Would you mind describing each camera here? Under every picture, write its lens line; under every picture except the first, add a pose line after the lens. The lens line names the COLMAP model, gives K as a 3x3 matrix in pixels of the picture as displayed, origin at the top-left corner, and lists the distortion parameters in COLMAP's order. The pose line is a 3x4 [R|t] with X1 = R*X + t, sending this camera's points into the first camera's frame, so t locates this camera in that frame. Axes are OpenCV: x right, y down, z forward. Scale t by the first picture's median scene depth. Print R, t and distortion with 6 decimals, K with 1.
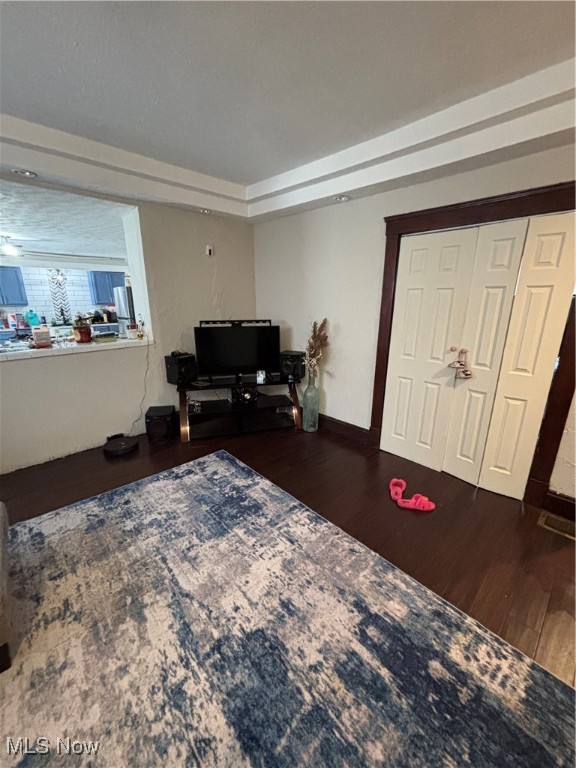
lens RADIAL K [[308.6, 0, 290.6], [0, 308.6, 386.4], [0, 0, 1]] dist [-0.007600, 0.001682]
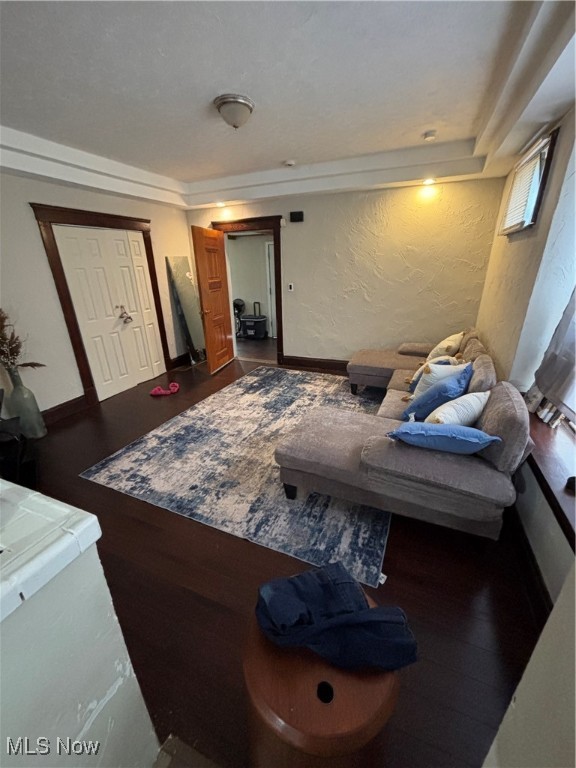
lens RADIAL K [[308.6, 0, 288.3], [0, 308.6, 383.4], [0, 0, 1]] dist [-0.007600, 0.001682]
pose [[-0.392869, -0.333170, 0.857118, -1.457048], [0.272936, 0.847817, 0.454657, -0.295673], [-0.878157, 0.412559, -0.242147, 0.863320]]
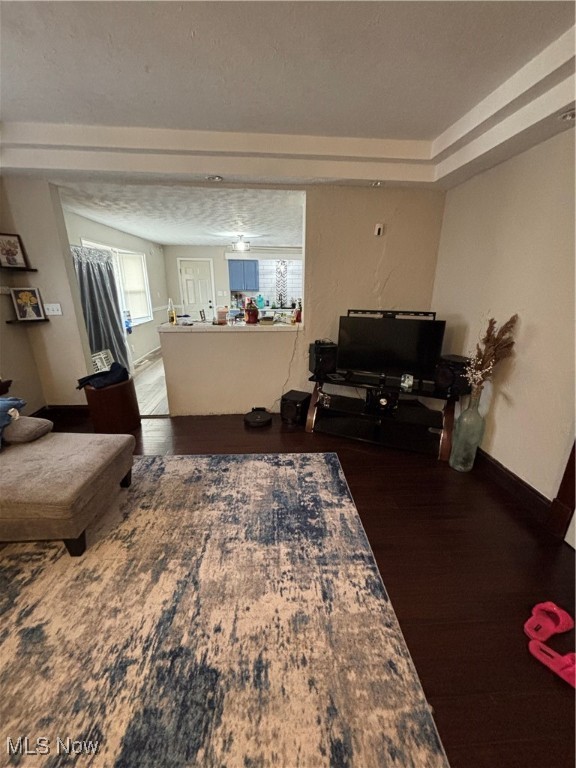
lens RADIAL K [[308.6, 0, 286.7], [0, 308.6, 386.4], [0, 0, 1]] dist [-0.007600, 0.001682]
pose [[0.762050, 0.202540, -0.615026, 0.263881], [-0.182307, 0.978509, 0.096354, -0.065850], [0.621324, 0.038697, 0.782598, 0.269609]]
